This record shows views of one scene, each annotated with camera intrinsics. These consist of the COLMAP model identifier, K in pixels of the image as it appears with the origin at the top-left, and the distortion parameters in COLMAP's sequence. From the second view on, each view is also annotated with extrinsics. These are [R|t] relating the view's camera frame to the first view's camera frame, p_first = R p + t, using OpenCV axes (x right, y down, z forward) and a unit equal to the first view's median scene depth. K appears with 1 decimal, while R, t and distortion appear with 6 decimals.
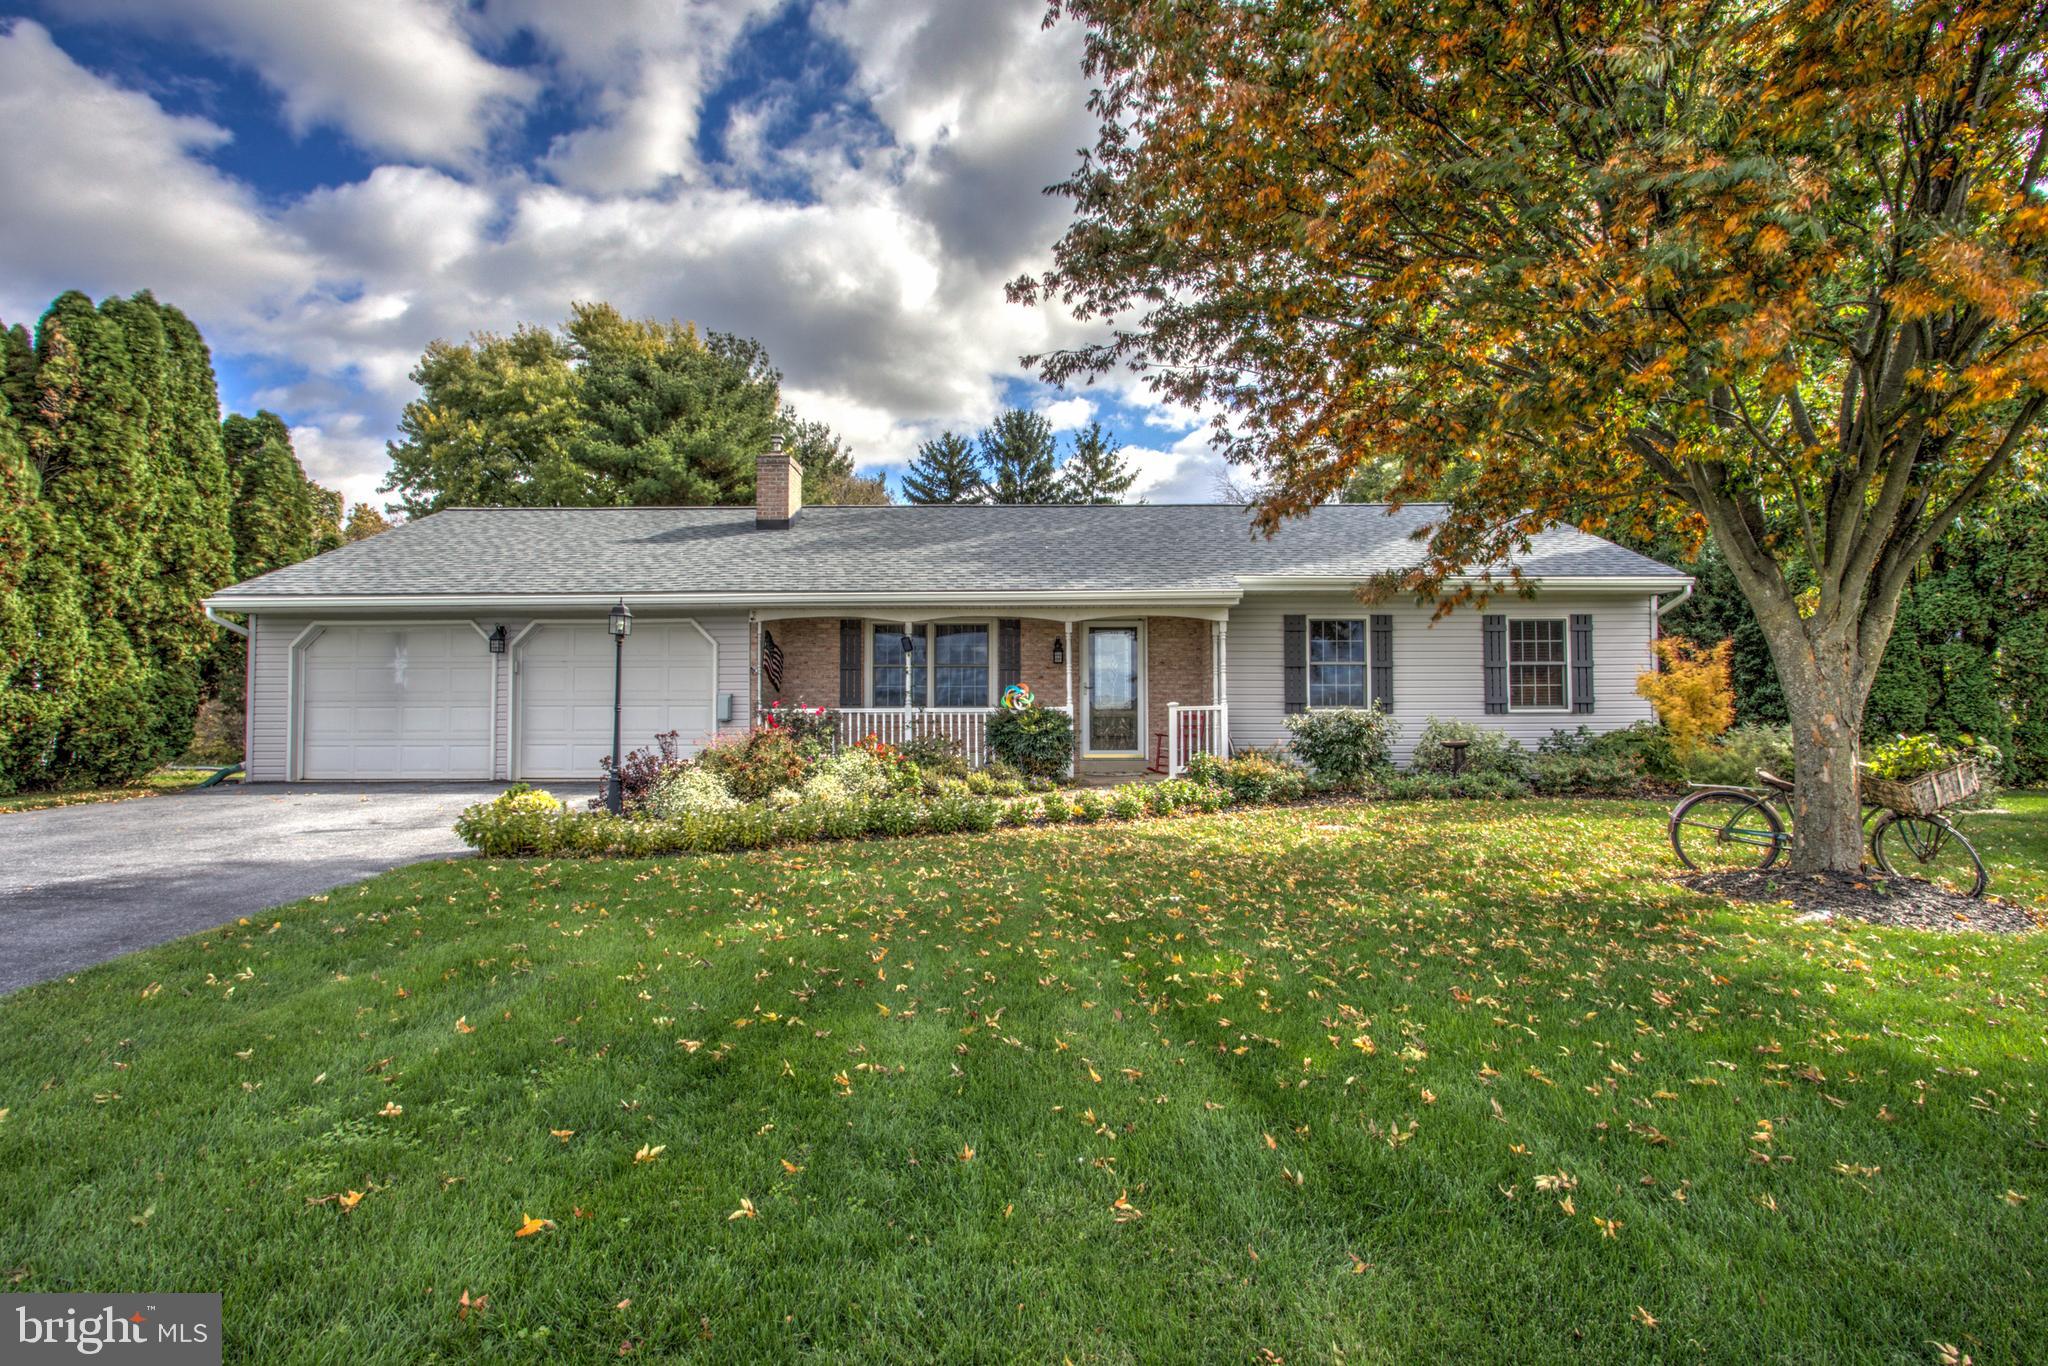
lens RADIAL K [[981.6, 0, 1024.0], [0, 981.6, 683.0], [0, 0, 1]] dist [0.000669, 0.001872]
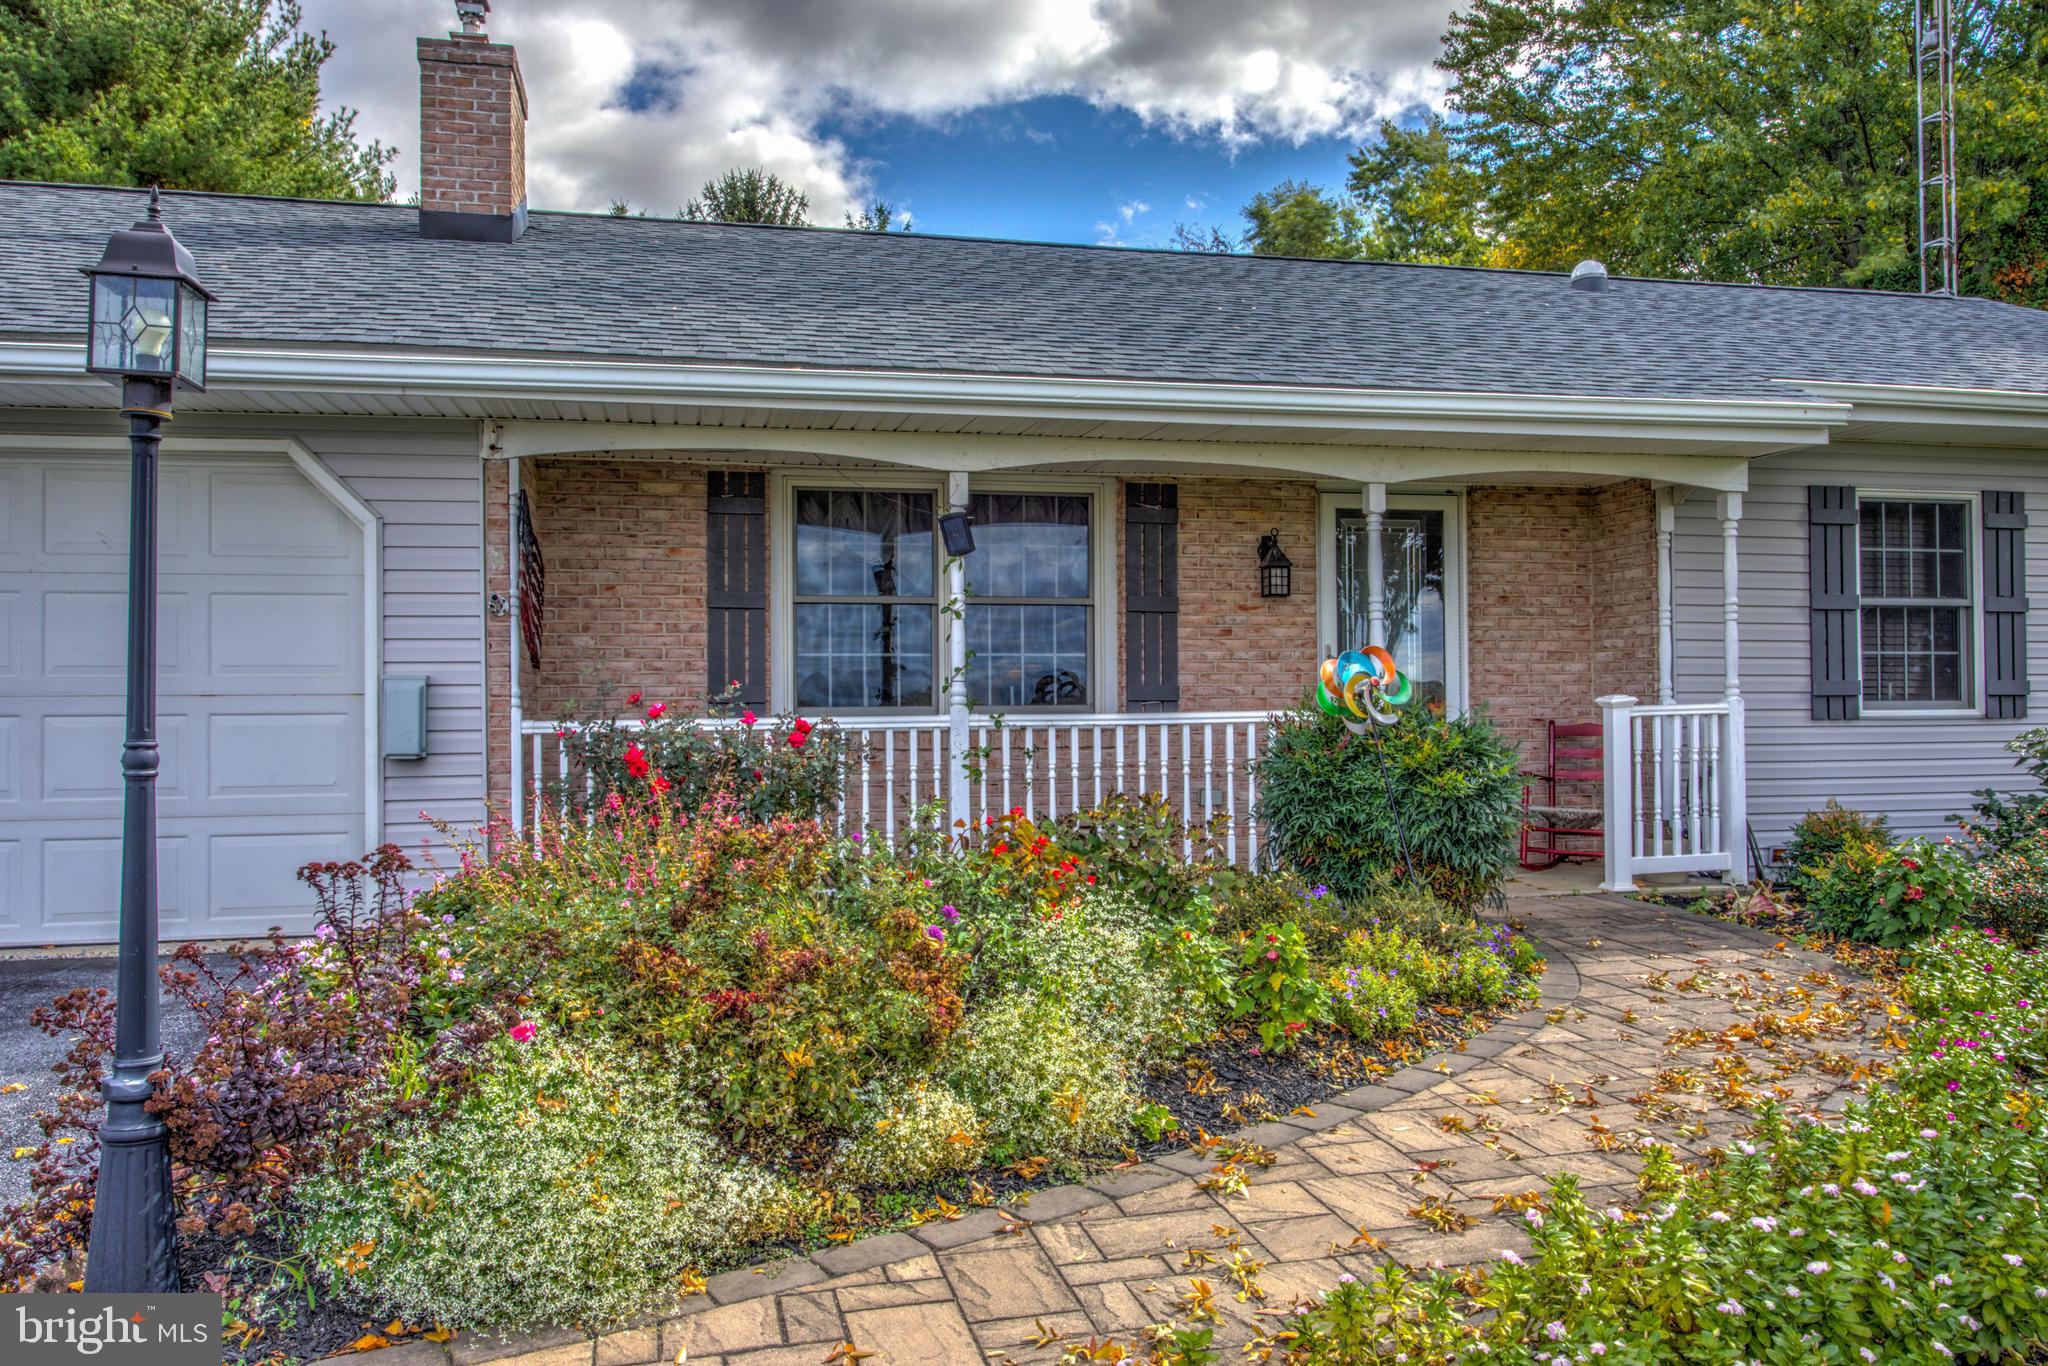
lens RADIAL K [[1508.0, 0, 1024.0], [0, 1508.0, 683.0], [0, 0, 1]] dist [-0.001876, 0.002291]
pose [[0.974682, -0.002967, 0.223578, -0.205765], [-0.001576, 0.999796, 0.020141, 0.002939], [-0.223592, -0.019983, 0.974478, 0.445063]]
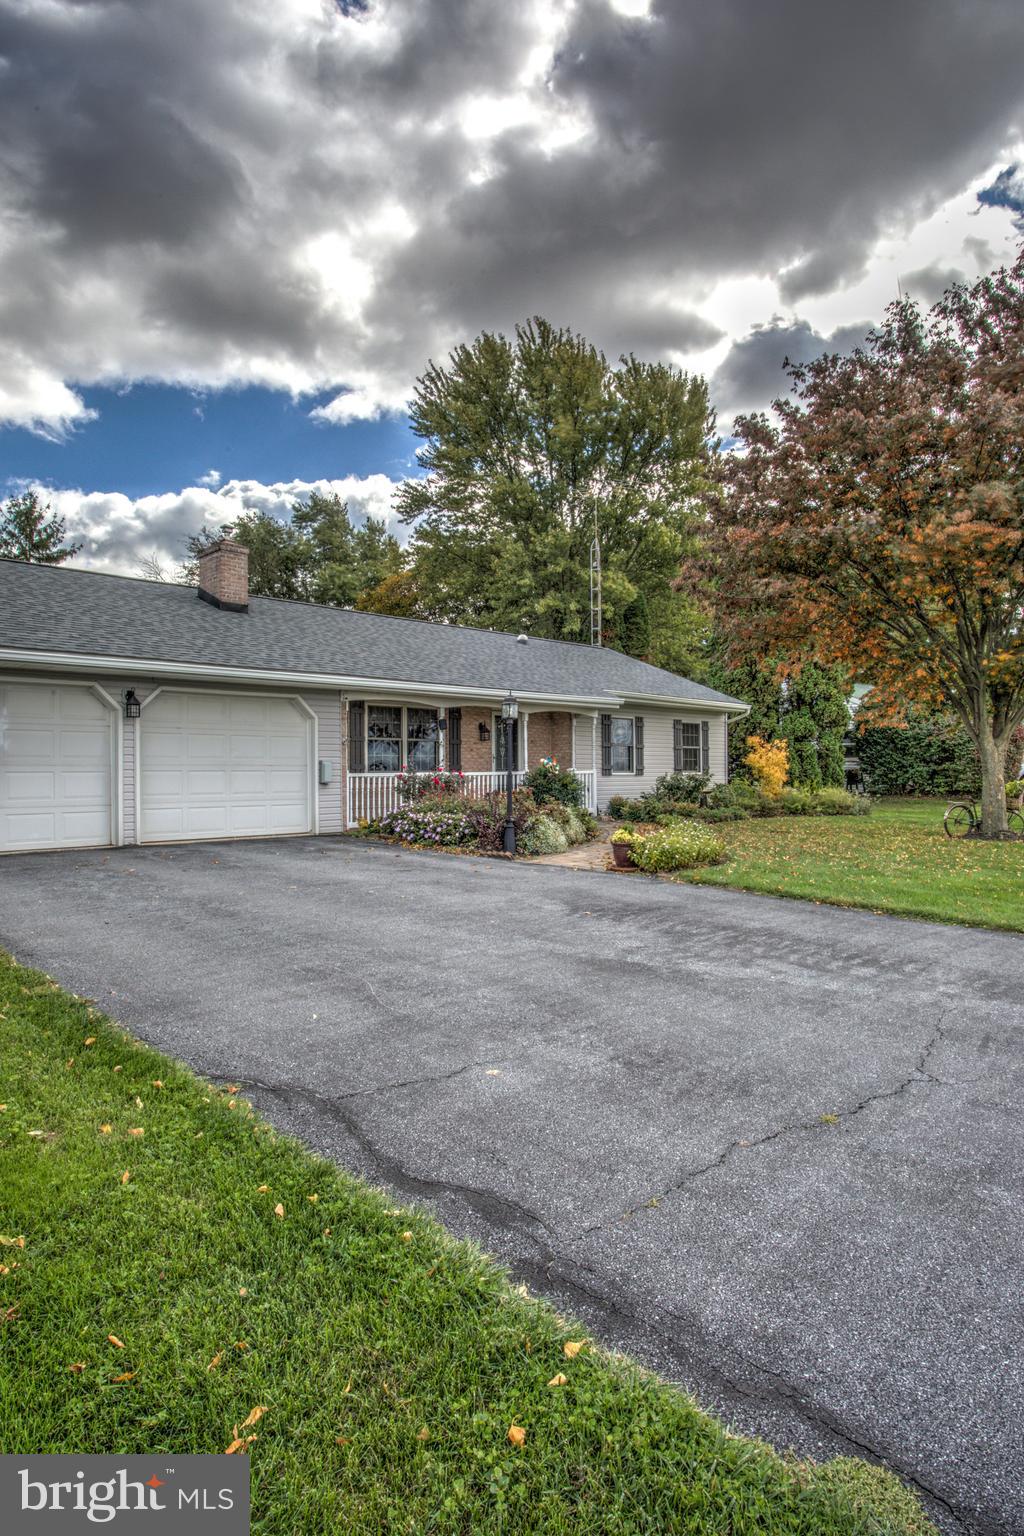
lens RADIAL K [[843.7, 0, 497.6], [0, 843.7, 772.0], [0, 0, 1]] dist [-0.006851, -0.000878]
pose [[0.722732, -0.000989, 0.691128, -0.809122], [-0.016757, 0.999680, 0.018954, 0.002043], [-0.690926, -0.025280, 0.722484, 0.120316]]
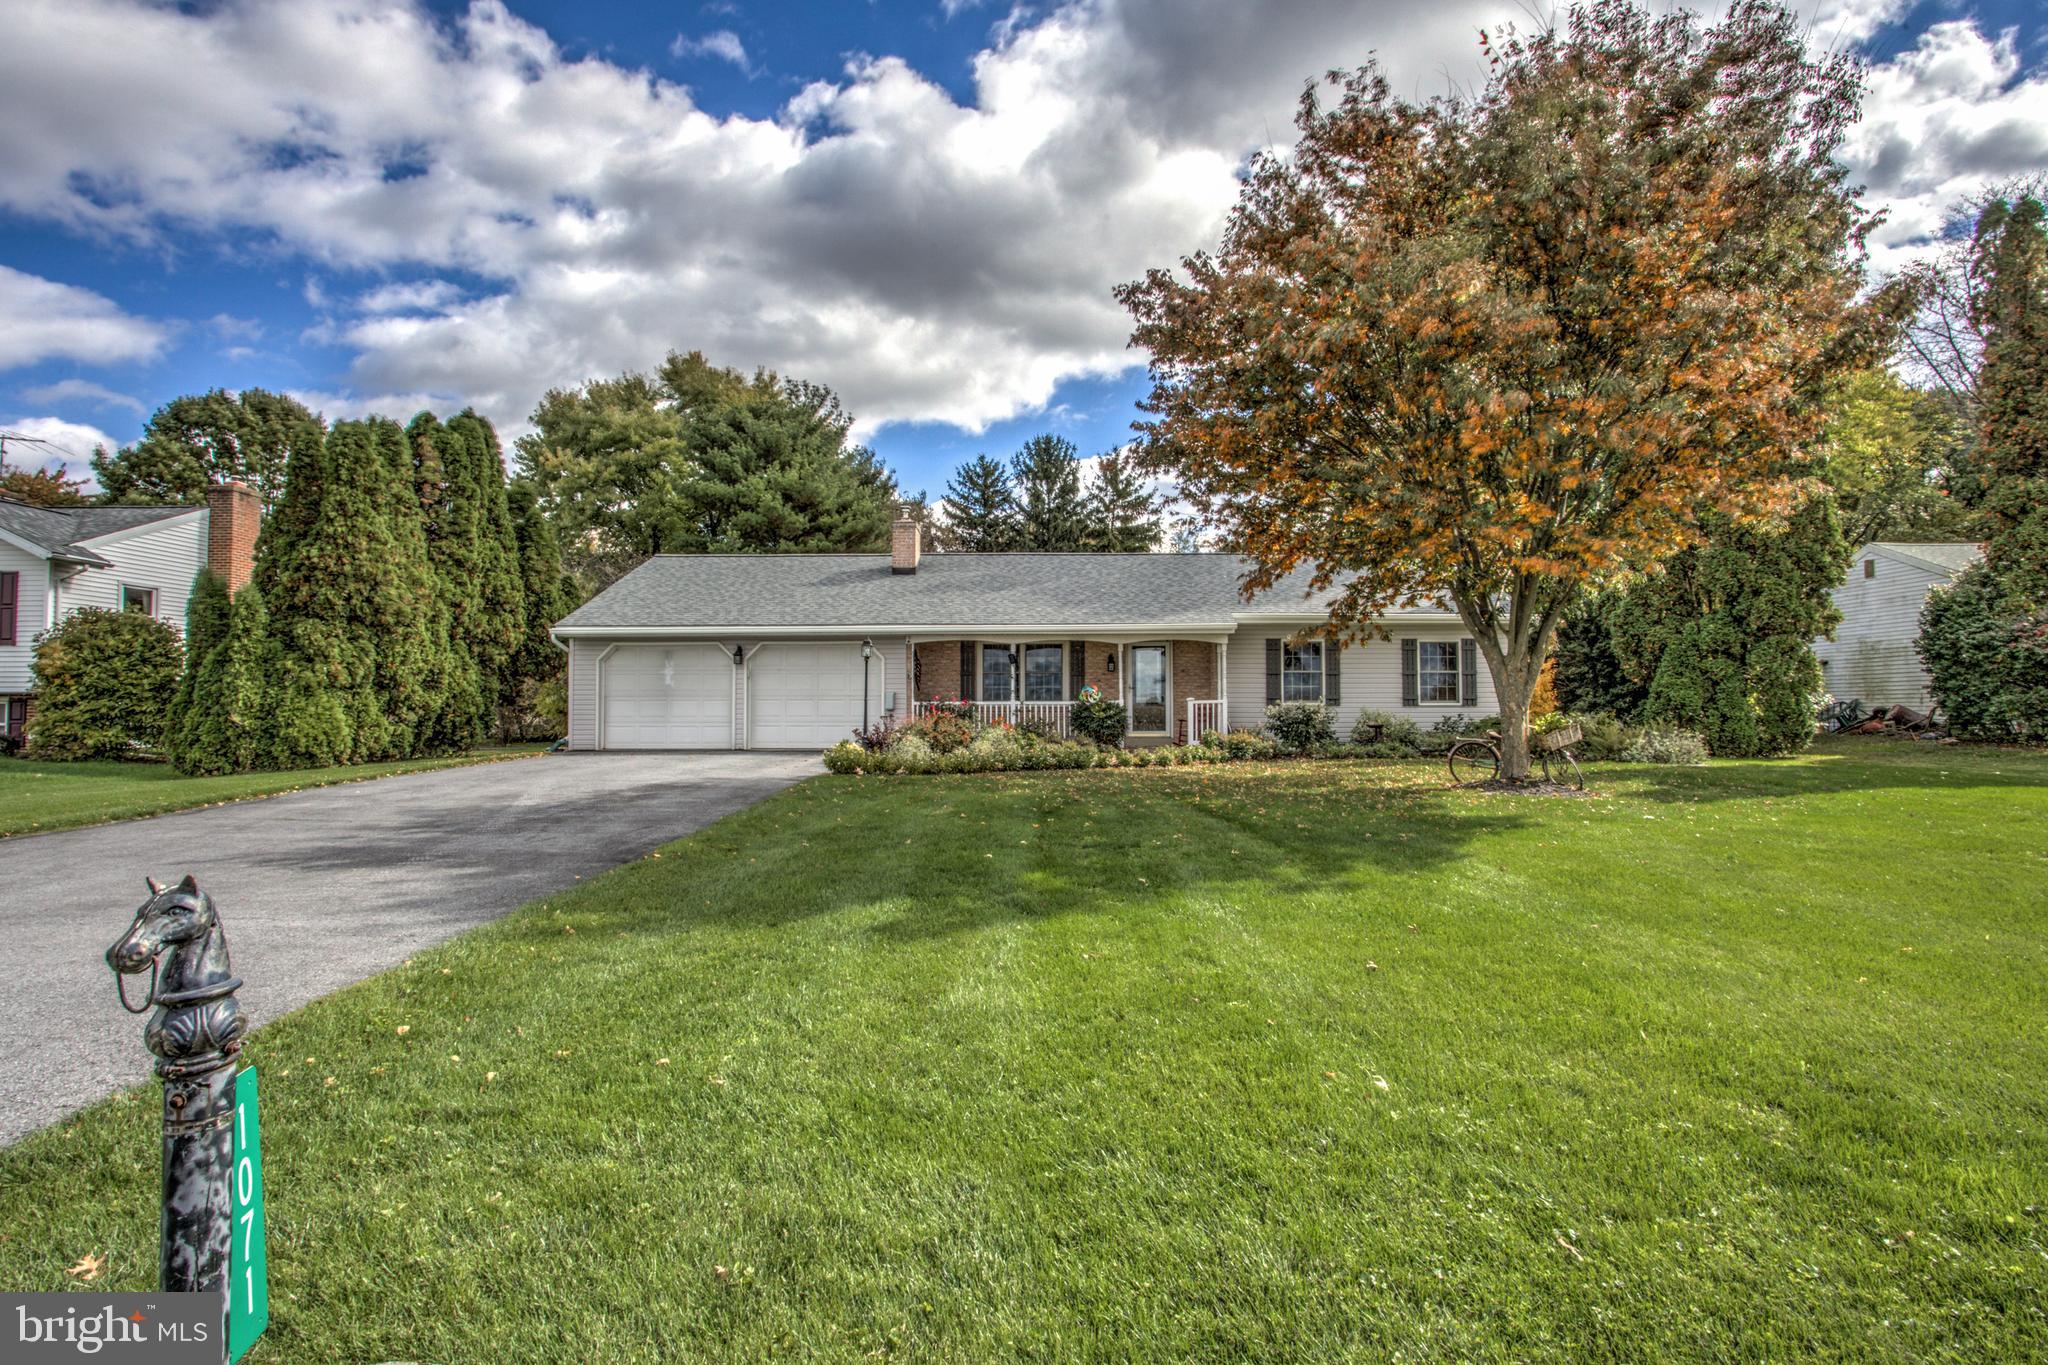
lens RADIAL K [[984.6, 0, 1036.5], [0, 984.6, 684.5], [0, 0, 1]] dist [-0.000757, 0.000022]
pose [[0.999998, 0.001536, 0.001500, -0.080167], [-0.001540, 0.999996, 0.002452, -0.003811], [-0.001497, -0.002454, 0.999996, -0.469420]]
